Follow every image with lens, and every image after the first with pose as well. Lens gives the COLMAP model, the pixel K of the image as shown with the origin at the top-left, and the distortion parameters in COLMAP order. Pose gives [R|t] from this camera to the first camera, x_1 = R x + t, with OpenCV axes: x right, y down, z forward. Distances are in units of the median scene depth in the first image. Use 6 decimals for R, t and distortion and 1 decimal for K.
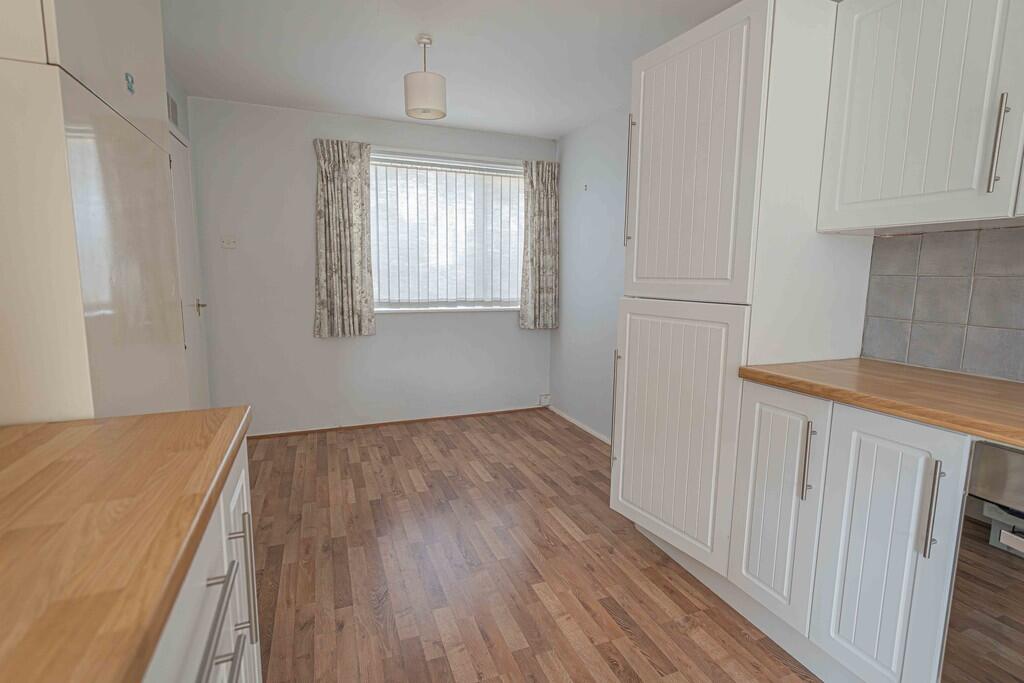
lens RADIAL K [[489.2, 0, 511.8], [0, 489.2, 339.4], [0, 0, 1]] dist [0.000674, 0.001179]
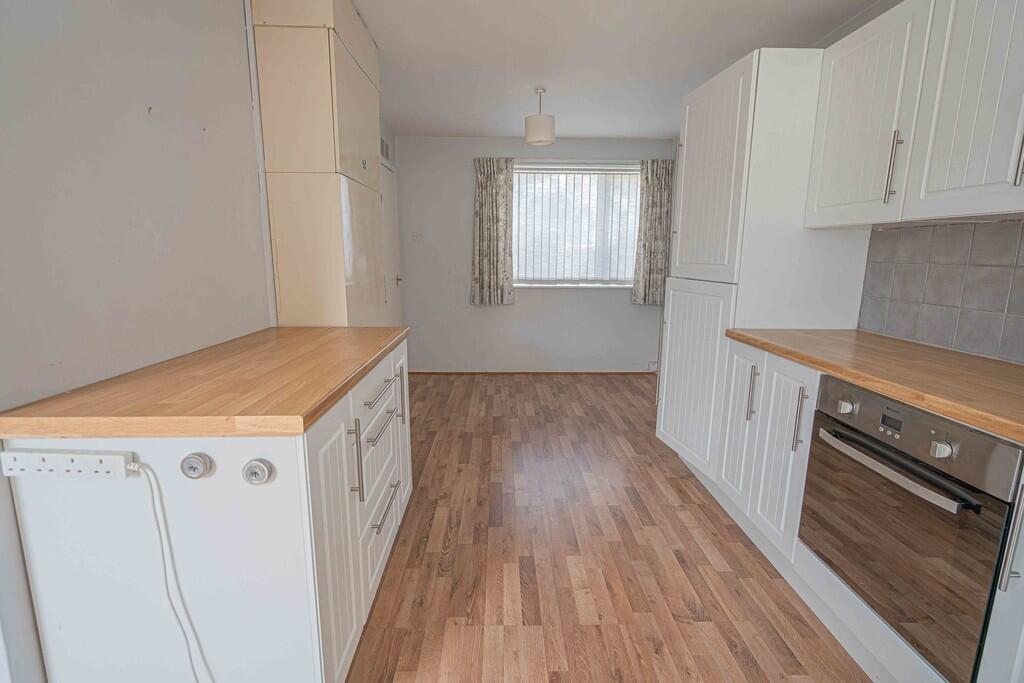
lens RADIAL K [[475.9, 0, 512.0], [0, 475.9, 341.5], [0, 0, 1]] dist [0.001087, 0.000399]
pose [[0.939898, 0.059369, -0.336253, 0.162696], [-0.042880, 0.997495, 0.056260, 0.019576], [0.338751, -0.038460, 0.940090, -0.219101]]
